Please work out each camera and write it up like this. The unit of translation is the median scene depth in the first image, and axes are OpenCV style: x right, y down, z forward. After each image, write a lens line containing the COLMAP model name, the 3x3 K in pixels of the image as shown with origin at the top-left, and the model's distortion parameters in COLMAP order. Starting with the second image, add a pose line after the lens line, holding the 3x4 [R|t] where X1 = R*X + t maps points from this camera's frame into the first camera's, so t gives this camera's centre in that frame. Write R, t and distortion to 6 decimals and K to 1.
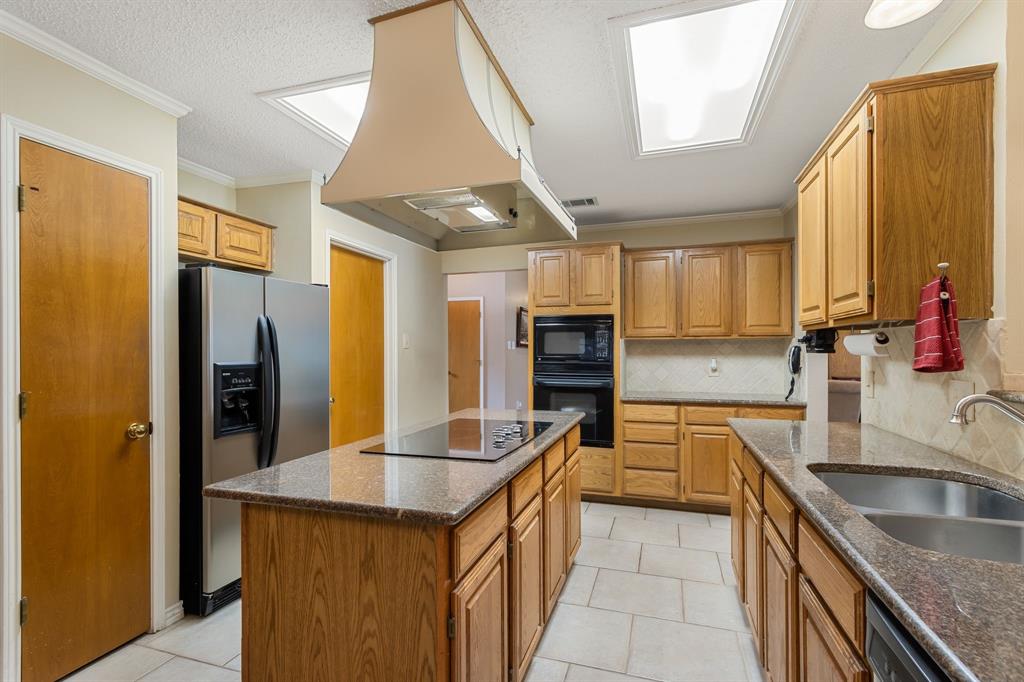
lens RADIAL K [[493.1, 0, 505.1], [0, 493.1, 348.2], [0, 0, 1]] dist [-0.003265, -0.001269]
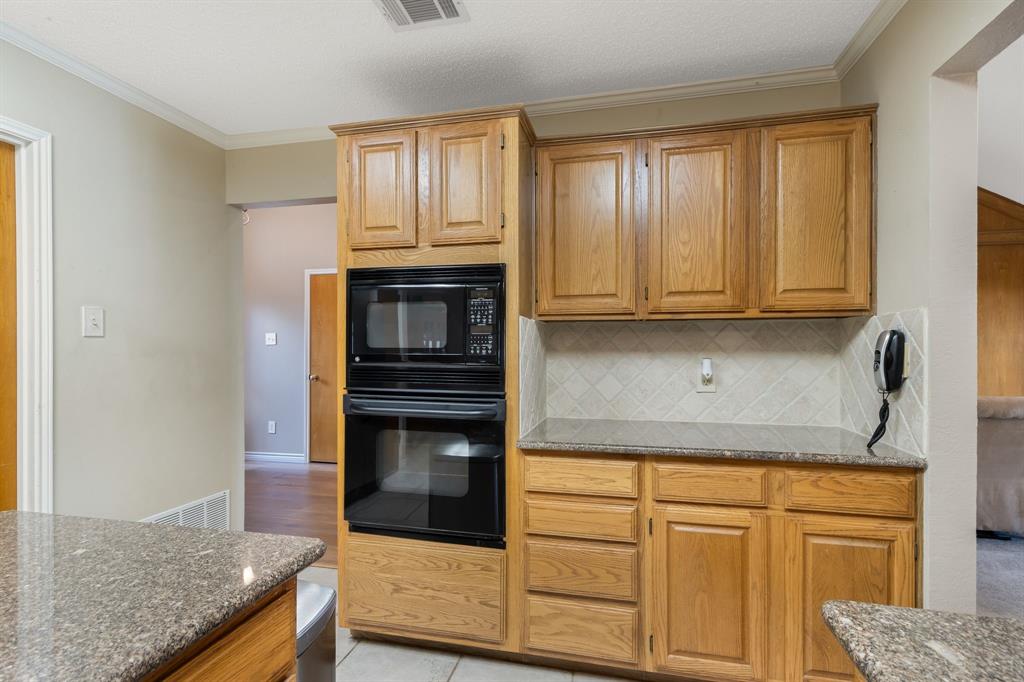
lens RADIAL K [[493.1, 0, 515.4], [0, 493.1, 345.8], [0, 0, 1]] dist [-0.003265, -0.001269]
pose [[0.996488, 0.003456, 0.083659, 0.191048], [-0.003301, 0.999993, -0.001989, 0.010131], [-0.083665, 0.001706, 0.996492, 0.533724]]
